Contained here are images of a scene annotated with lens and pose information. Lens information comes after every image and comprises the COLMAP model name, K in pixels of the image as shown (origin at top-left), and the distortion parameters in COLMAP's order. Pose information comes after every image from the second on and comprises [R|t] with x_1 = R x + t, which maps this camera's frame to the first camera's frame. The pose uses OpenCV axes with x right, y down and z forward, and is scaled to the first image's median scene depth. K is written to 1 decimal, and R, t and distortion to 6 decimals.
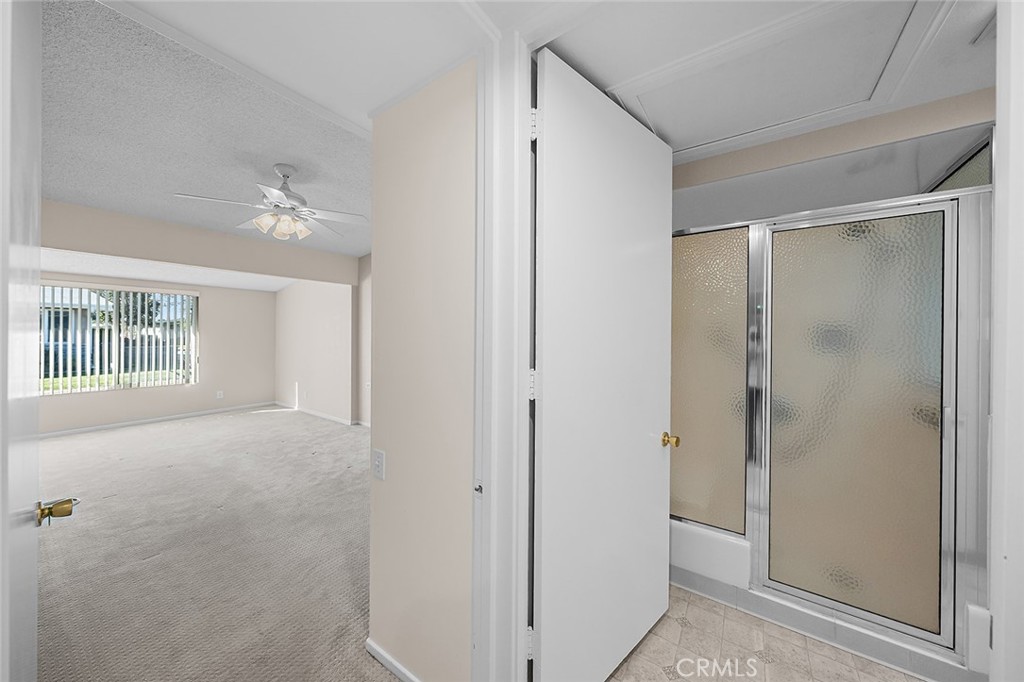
lens RADIAL K [[350.7, 0, 507.0], [0, 350.7, 338.7], [0, 0, 1]] dist [-0.000931, 0.000305]
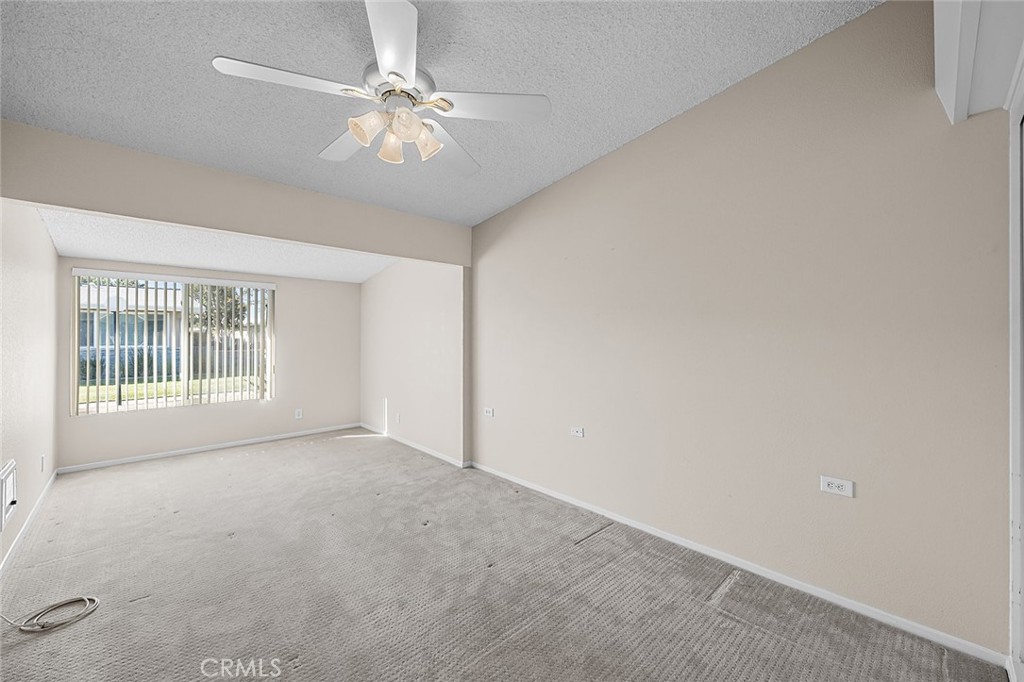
lens RADIAL K [[401.7, 0, 512.0], [0, 401.7, 341.0], [0, 0, 1]] dist [-0.000718, -0.000052]
pose [[0.979757, -0.000606, -0.200190, -0.182336], [0.000002, 0.999995, -0.003021, -0.001753], [0.200190, 0.002960, 0.979753, 0.229590]]
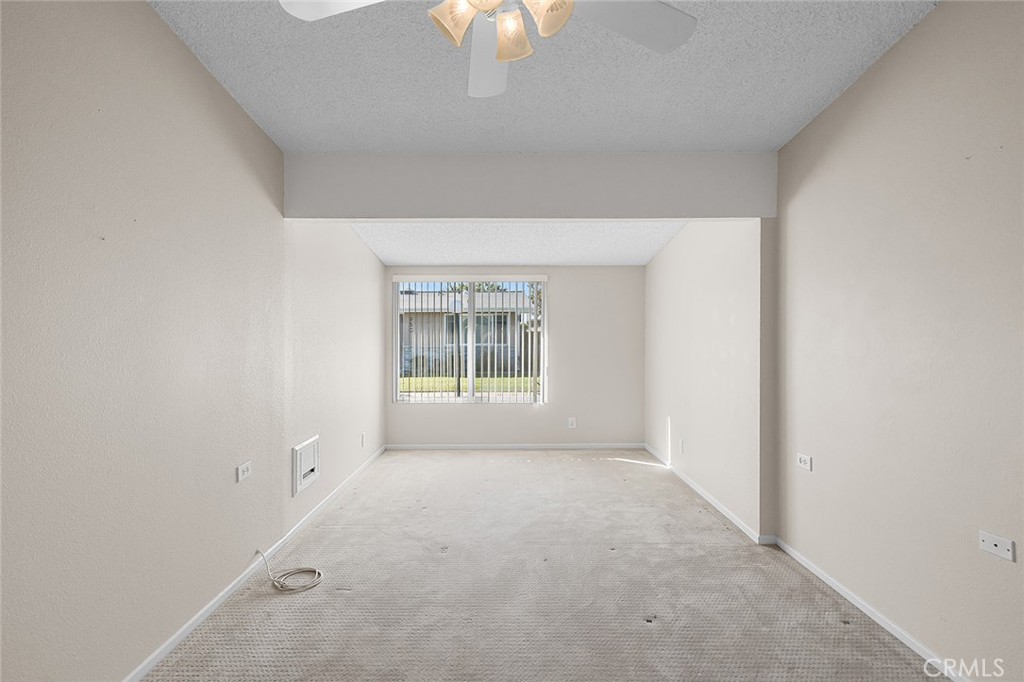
lens RADIAL K [[483.6, 0, 508.1], [0, 483.6, 341.6], [0, 0, 1]] dist [0.002285, 0.000786]
pose [[0.578149, 0.005683, -0.815911, -0.133944], [-0.007835, 0.999968, 0.001414, 0.000230], [0.815893, 0.005575, 0.578175, 0.386852]]
